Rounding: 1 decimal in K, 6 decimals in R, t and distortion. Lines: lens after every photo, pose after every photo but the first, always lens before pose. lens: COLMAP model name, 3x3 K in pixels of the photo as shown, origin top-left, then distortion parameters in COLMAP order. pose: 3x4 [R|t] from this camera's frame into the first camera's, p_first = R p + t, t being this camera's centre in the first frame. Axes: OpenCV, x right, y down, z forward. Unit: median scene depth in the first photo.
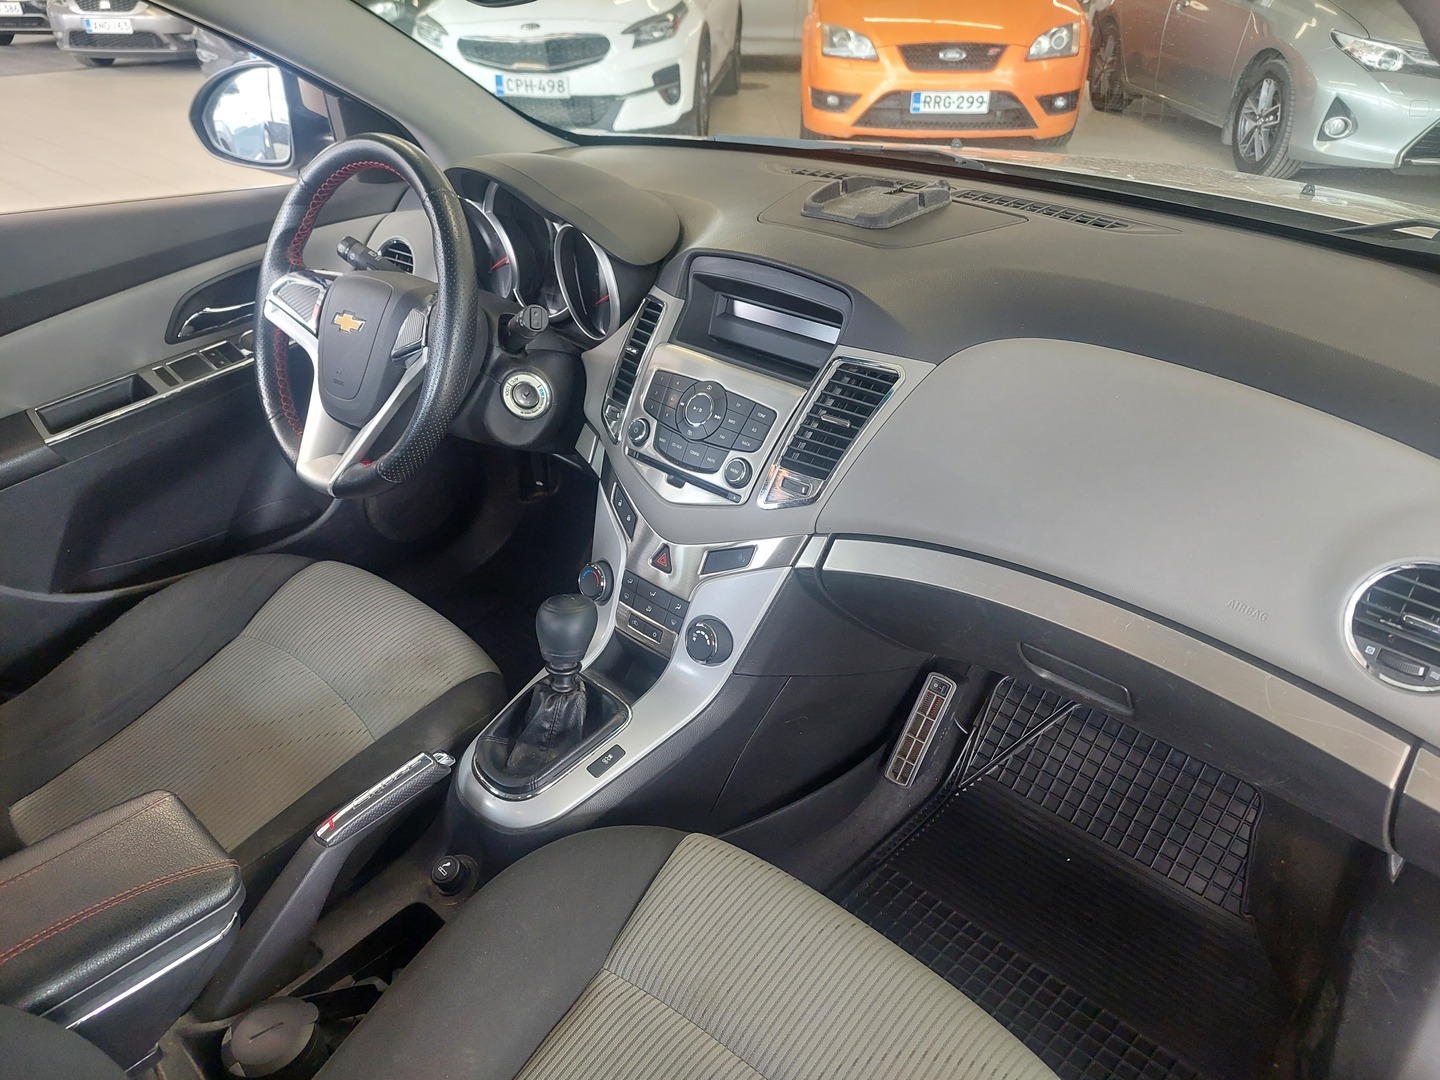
lens RADIAL K [[1047.9, 0, 720.0], [0, 1047.9, 540.0], [0, 0, 1]] dist [0.035699, 0.001862]
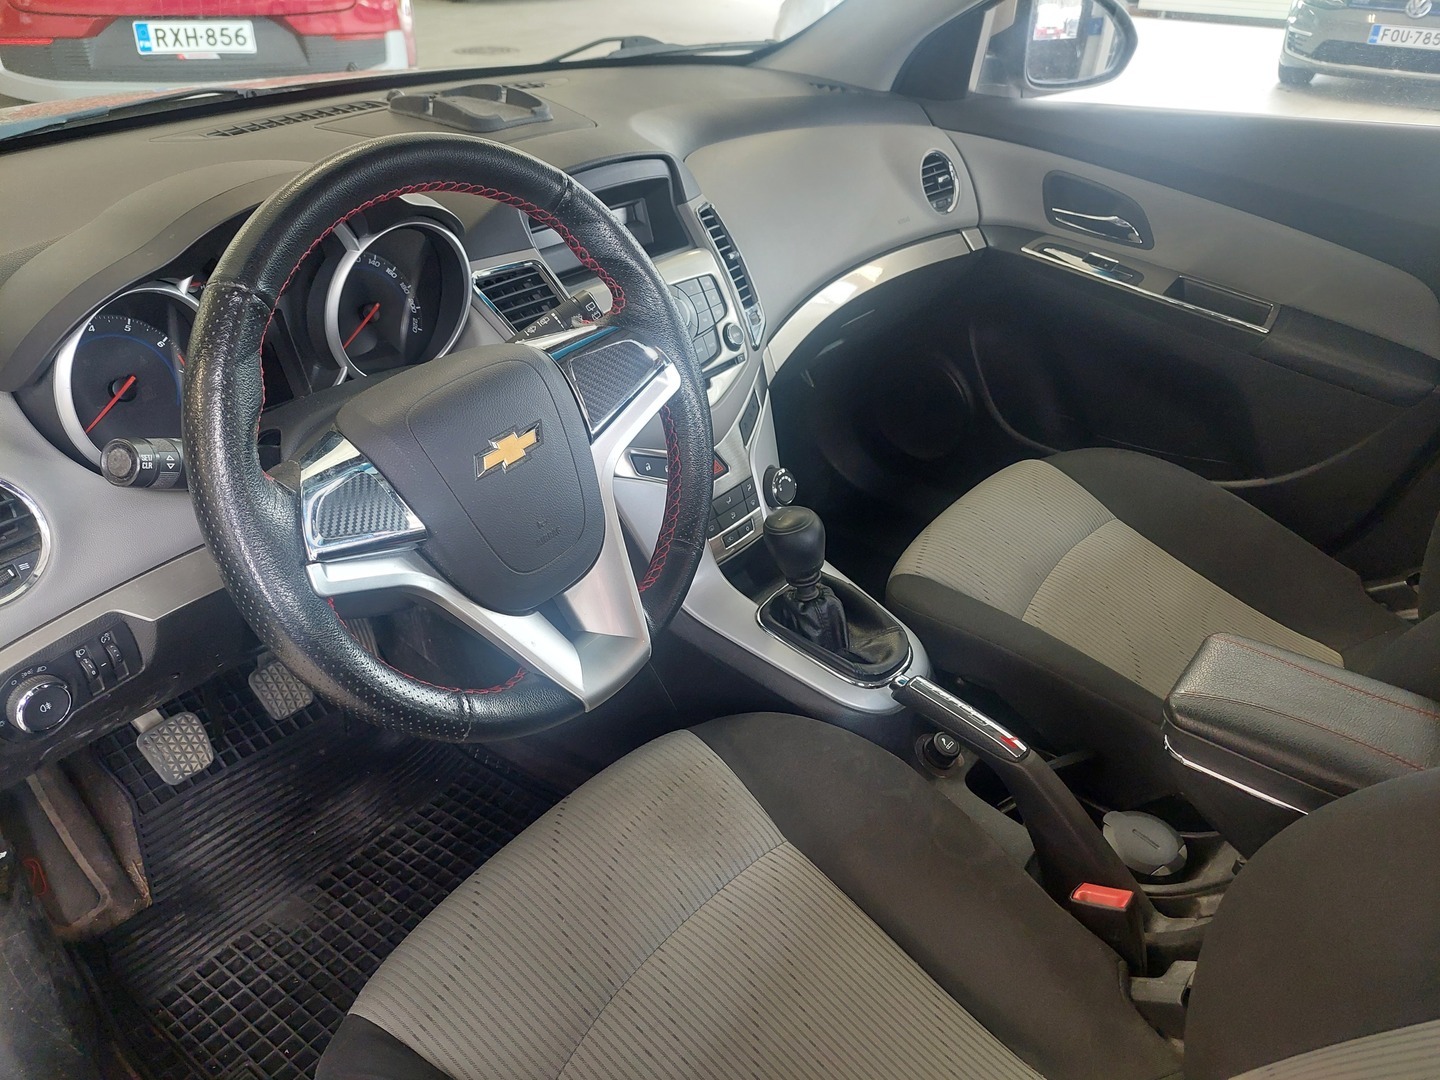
lens RADIAL K [[1047.9, 0, 720.0], [0, 1047.9, 540.0], [0, 0, 1]] dist [0.035699, 0.001862]
pose [[-0.089460, -0.508268, 0.856540, -0.972927], [0.502704, 0.719367, 0.479374, -0.421163], [-0.859817, 0.473471, 0.191153, 0.884283]]
